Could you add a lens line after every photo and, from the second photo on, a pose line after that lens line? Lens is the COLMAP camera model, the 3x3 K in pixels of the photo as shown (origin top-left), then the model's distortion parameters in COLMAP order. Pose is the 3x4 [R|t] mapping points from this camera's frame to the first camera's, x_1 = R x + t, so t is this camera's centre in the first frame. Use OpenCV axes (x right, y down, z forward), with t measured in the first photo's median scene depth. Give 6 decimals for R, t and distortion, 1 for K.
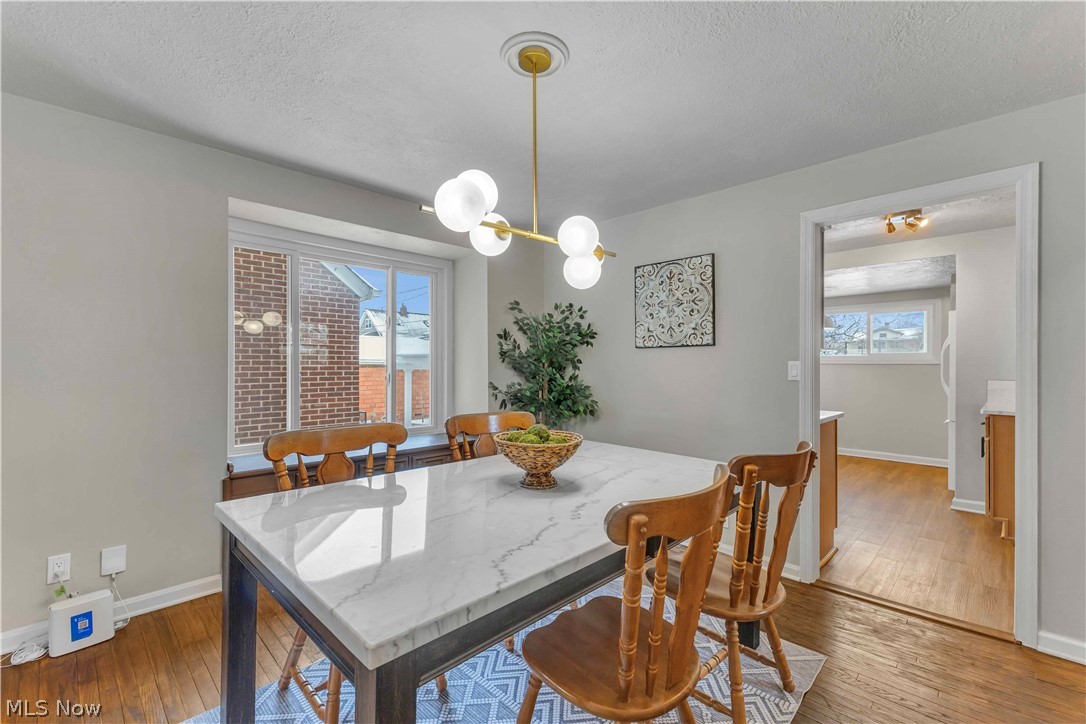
lens RADIAL K [[474.9, 0, 542.1], [0, 474.9, 363.5], [0, 0, 1]] dist [0.007148, -0.000734]
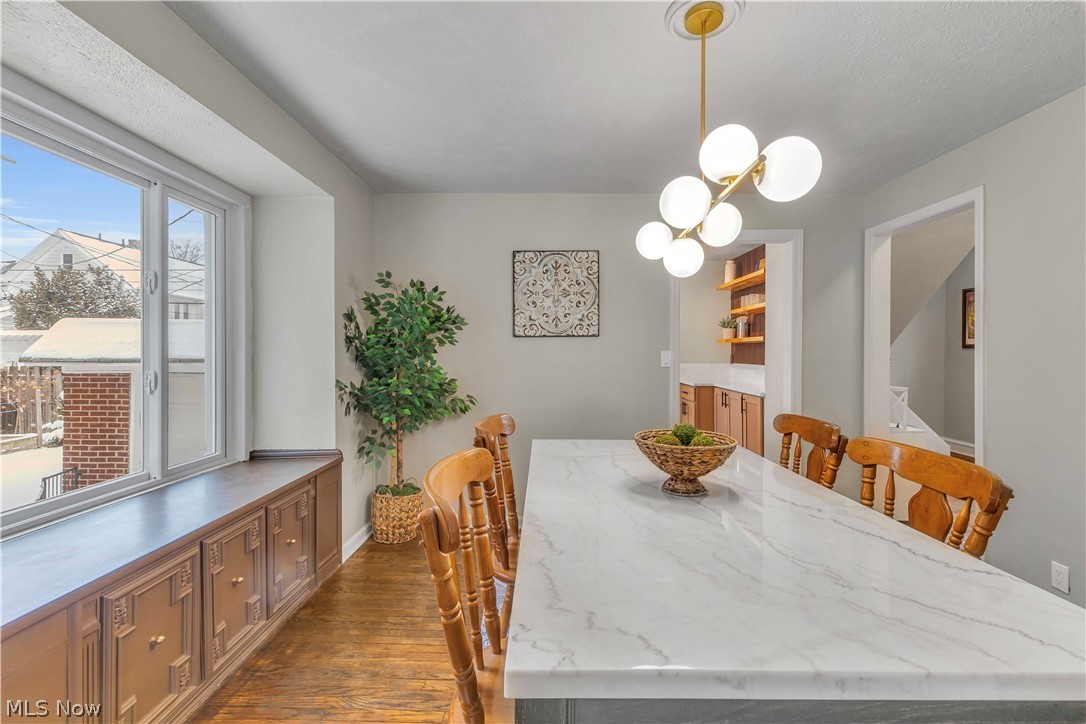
lens RADIAL K [[457.1, 0, 547.2], [0, 457.1, 350.0], [0, 0, 1]] dist [0.001014, -0.000047]
pose [[0.715472, 0.000228, 0.698641, -0.416095], [-0.001666, 0.999998, 0.001380, -0.007996], [-0.698639, -0.002152, 0.715471, 0.319966]]
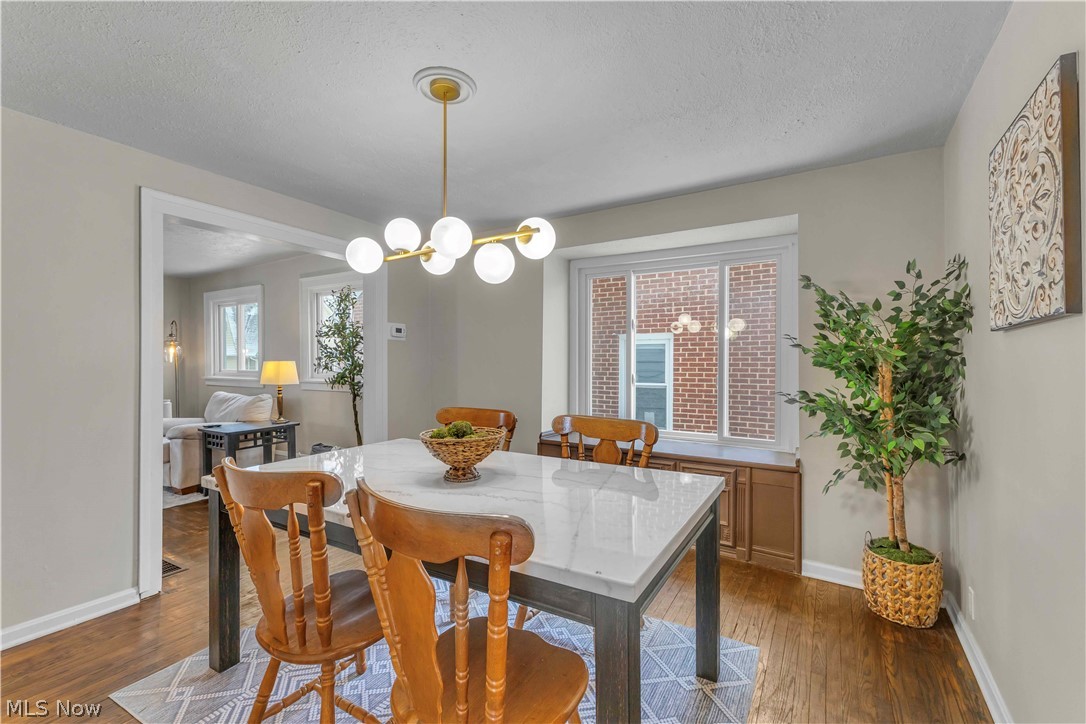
lens RADIAL K [[464.1, 0, 519.0], [0, 464.1, 365.7], [0, 0, 1]] dist [0.008739, -0.000087]
pose [[0.191253, 0.001432, -0.981540, 0.584278], [-0.001865, 0.999998, 0.001095, 0.000580], [0.981539, 0.001621, 0.191255, 0.499679]]
